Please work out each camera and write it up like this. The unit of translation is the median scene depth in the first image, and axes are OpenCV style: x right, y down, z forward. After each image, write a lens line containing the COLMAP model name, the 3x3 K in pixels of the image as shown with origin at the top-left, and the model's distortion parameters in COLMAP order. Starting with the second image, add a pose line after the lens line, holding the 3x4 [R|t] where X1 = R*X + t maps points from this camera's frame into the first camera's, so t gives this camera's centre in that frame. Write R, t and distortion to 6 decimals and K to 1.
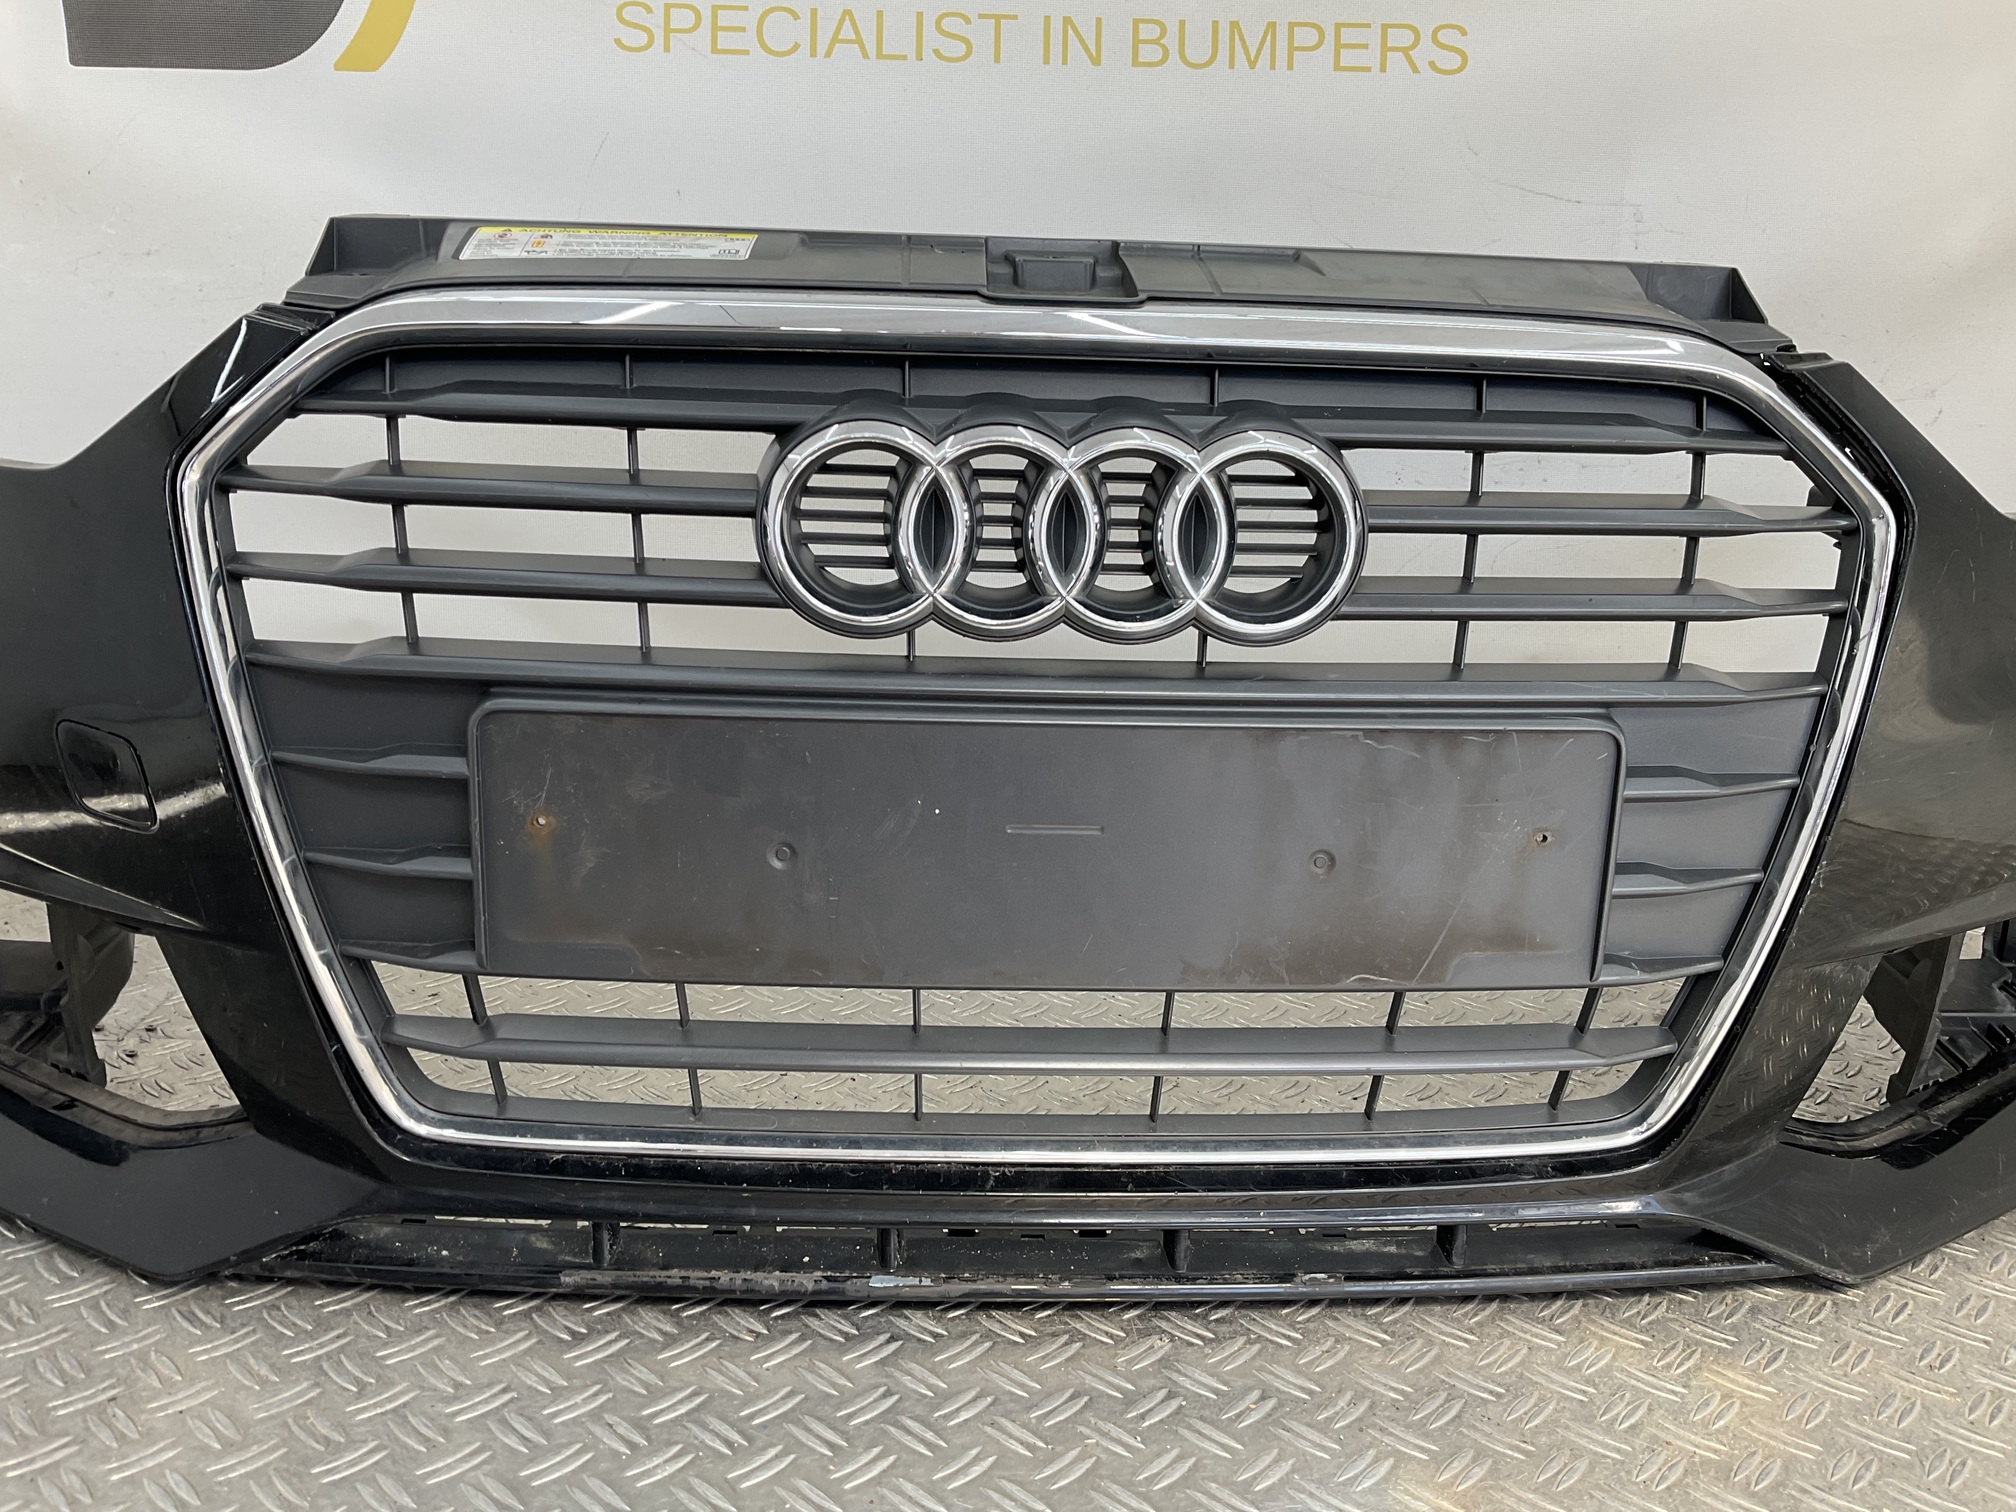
lens RADIAL K [[1664.7, 0, 1009.6], [0, 1664.7, 755.1], [0, 0, 1]] dist [0.076696, -0.146112]
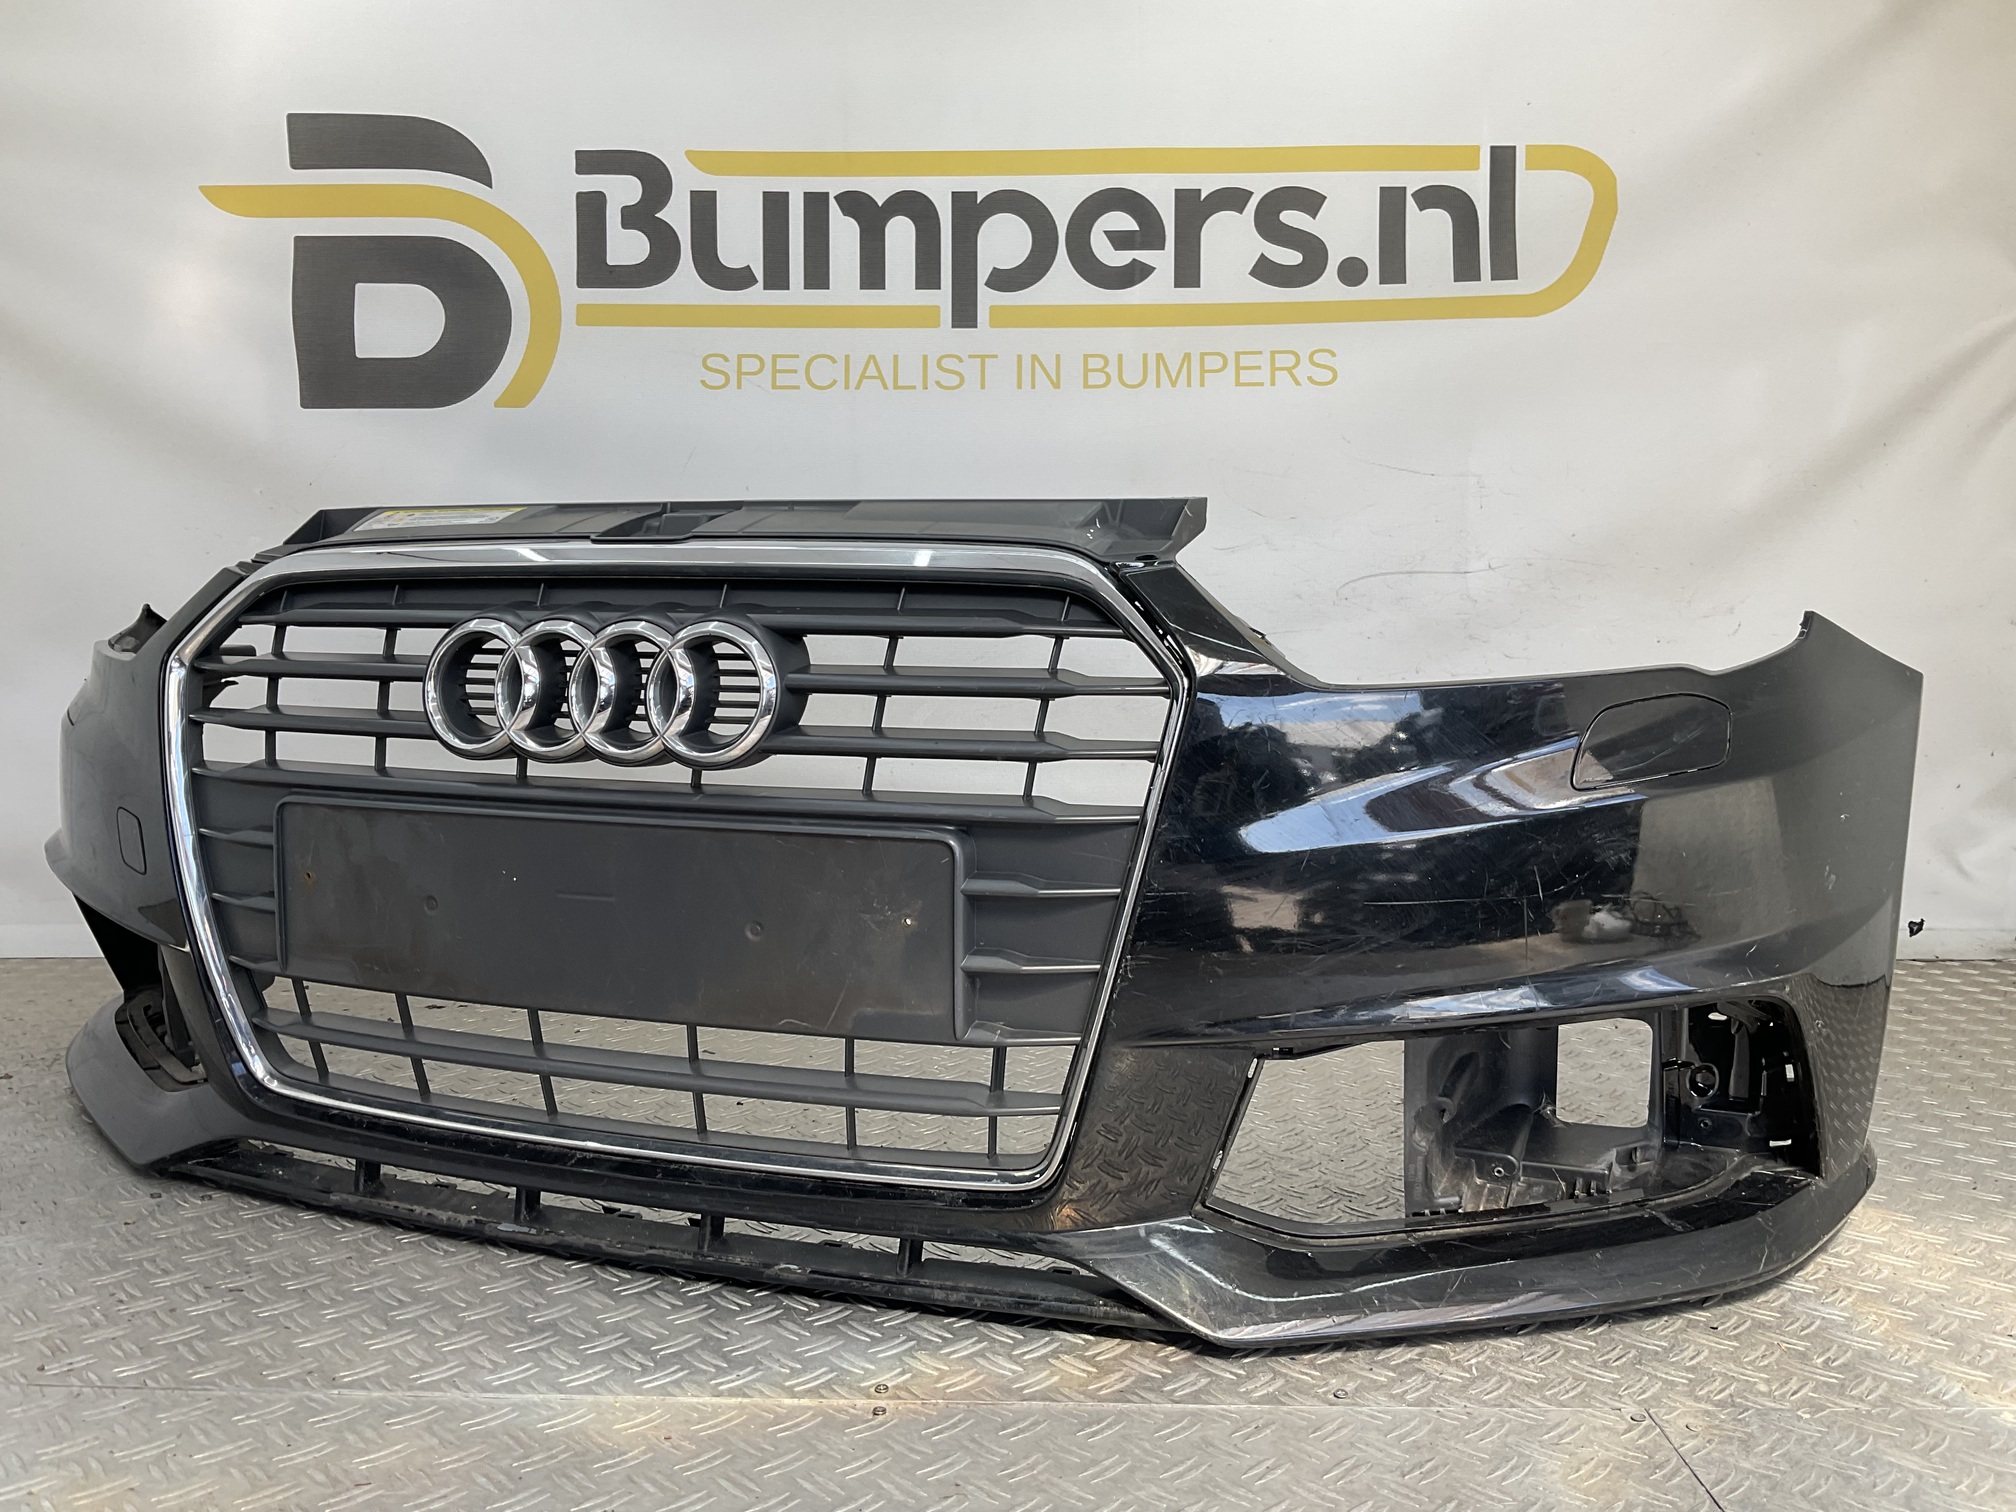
lens RADIAL K [[1664.7, 0, 1007.9], [0, 1664.7, 760.2], [0, 0, 1]] dist [0.076696, -0.146112]
pose [[0.998485, -0.021087, -0.050817, 0.139815], [0.012853, 0.987481, -0.157214, 0.171688], [0.053496, 0.156323, 0.986256, -0.507679]]
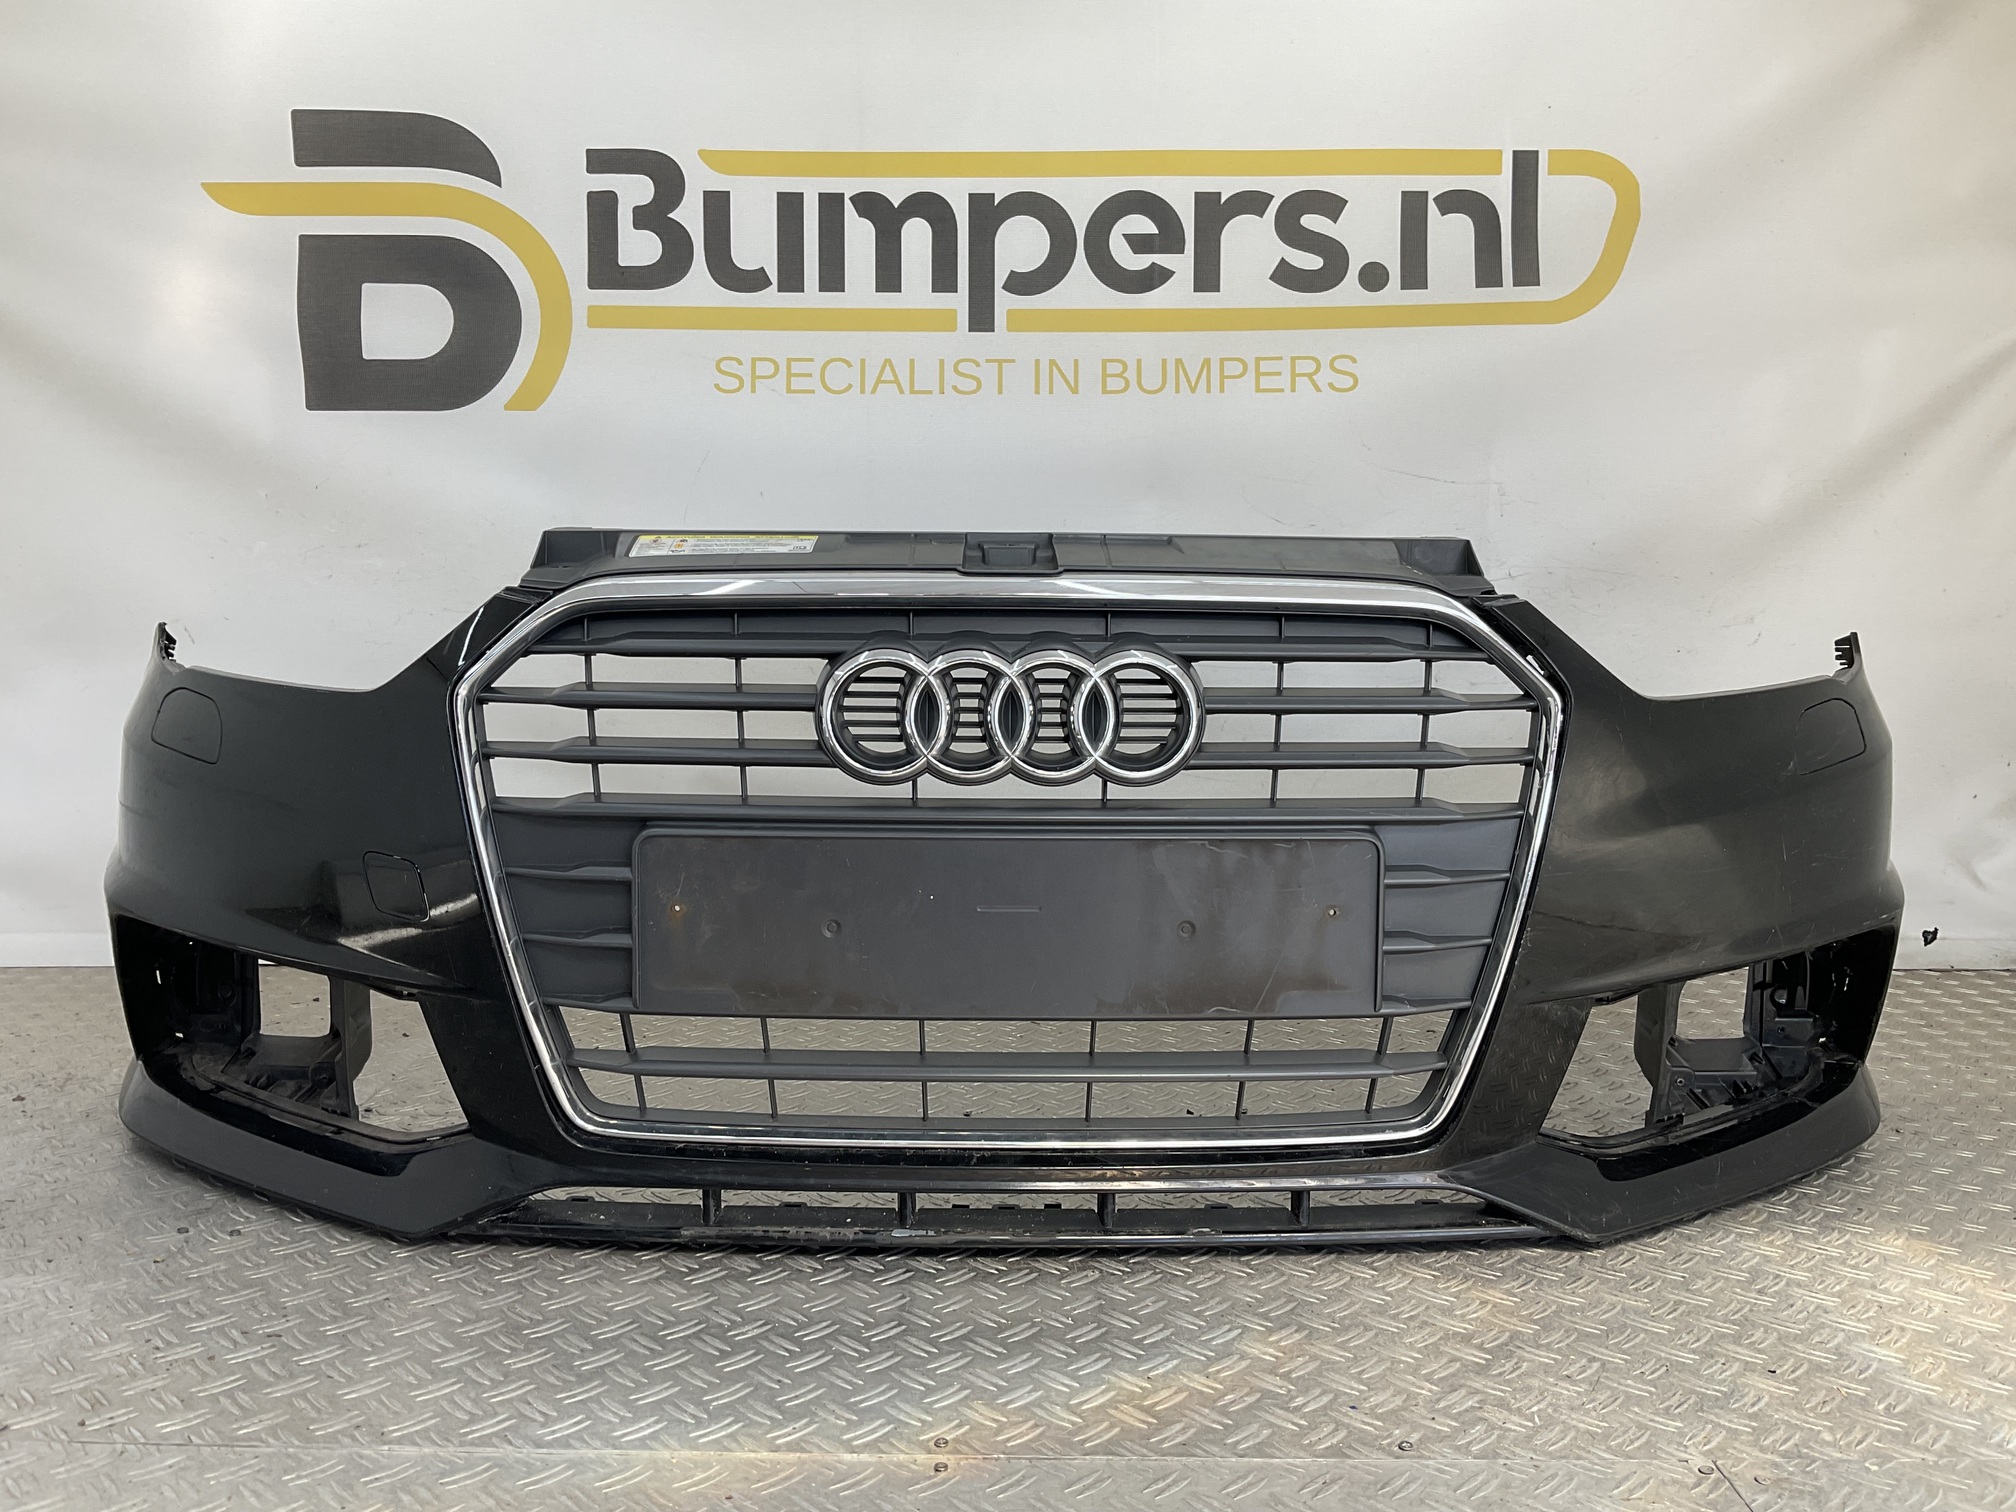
lens RADIAL K [[1664.7, 0, 1006.1], [0, 1664.7, 758.6], [0, 0, 1]] dist [0.076696, -0.146112]
pose [[0.999088, -0.018869, -0.038315, 0.080056], [0.013136, 0.989388, -0.144700, 0.121031], [0.040638, 0.144065, 0.988733, -0.496974]]
